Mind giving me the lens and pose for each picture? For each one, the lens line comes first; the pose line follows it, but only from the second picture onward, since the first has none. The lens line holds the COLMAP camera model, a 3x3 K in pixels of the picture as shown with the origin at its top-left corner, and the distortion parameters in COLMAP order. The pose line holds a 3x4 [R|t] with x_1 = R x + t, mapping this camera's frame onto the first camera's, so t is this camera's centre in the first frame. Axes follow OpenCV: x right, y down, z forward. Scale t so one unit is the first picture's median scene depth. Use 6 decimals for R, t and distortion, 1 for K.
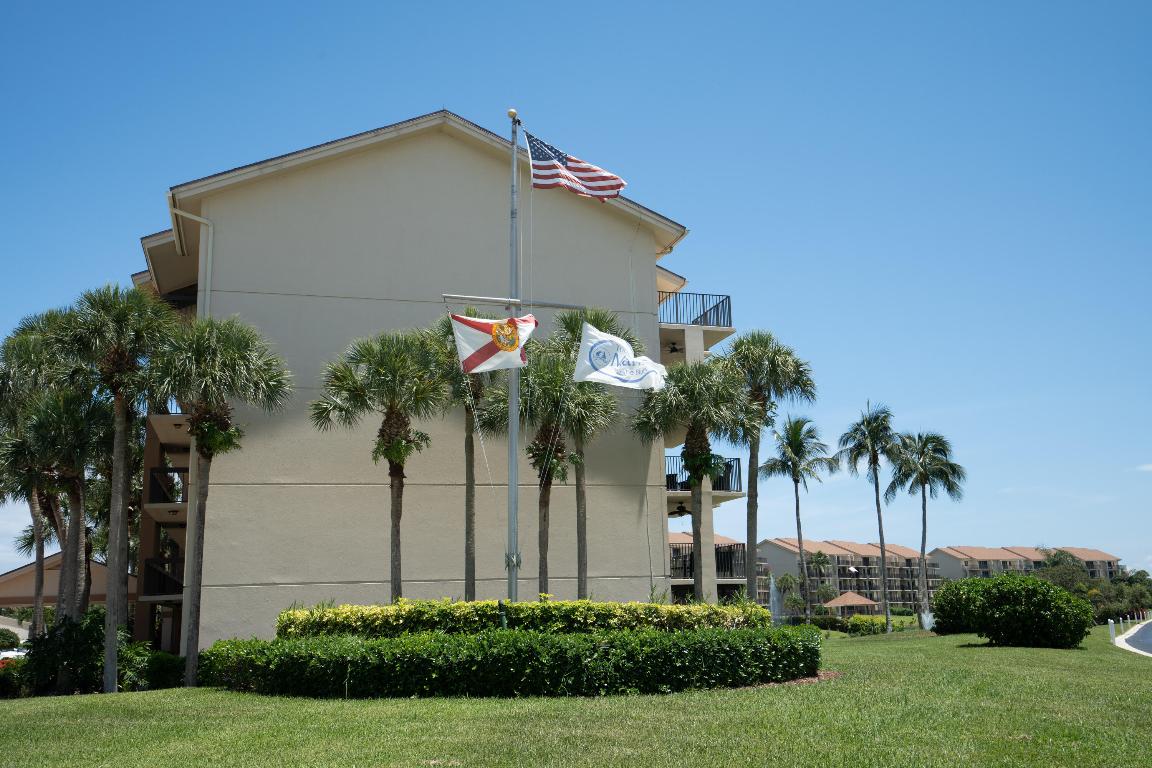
lens RADIAL K [[1128.5, 0, 575.5], [0, 1128.5, 358.0], [0, 0, 1]] dist [0.048025, 0.013823]
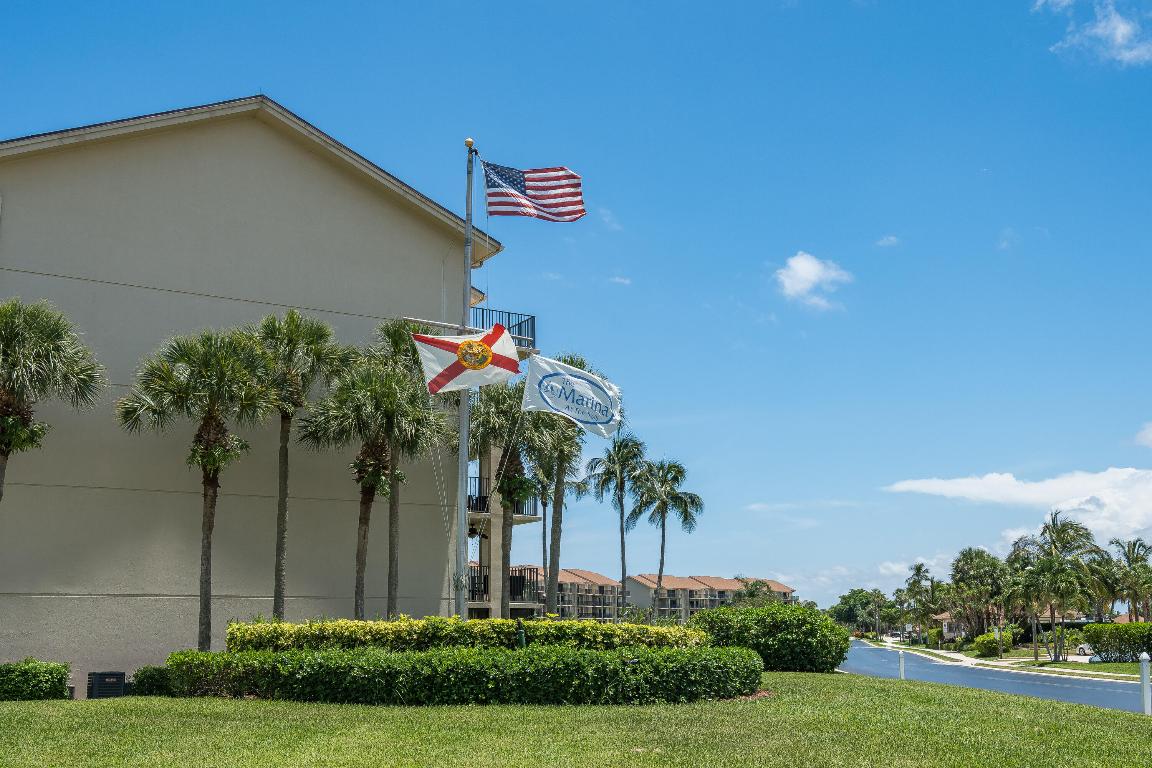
lens RADIAL K [[1211.0, 0, 576.0], [0, 1211.0, 384.0], [0, 0, 1]] dist [-0.023731, 0.000180]
pose [[0.968790, 0.068676, 0.238181, -0.106730], [-0.072045, 0.997386, 0.005456, -0.006555], [-0.237184, -0.022445, 0.971205, -0.043944]]
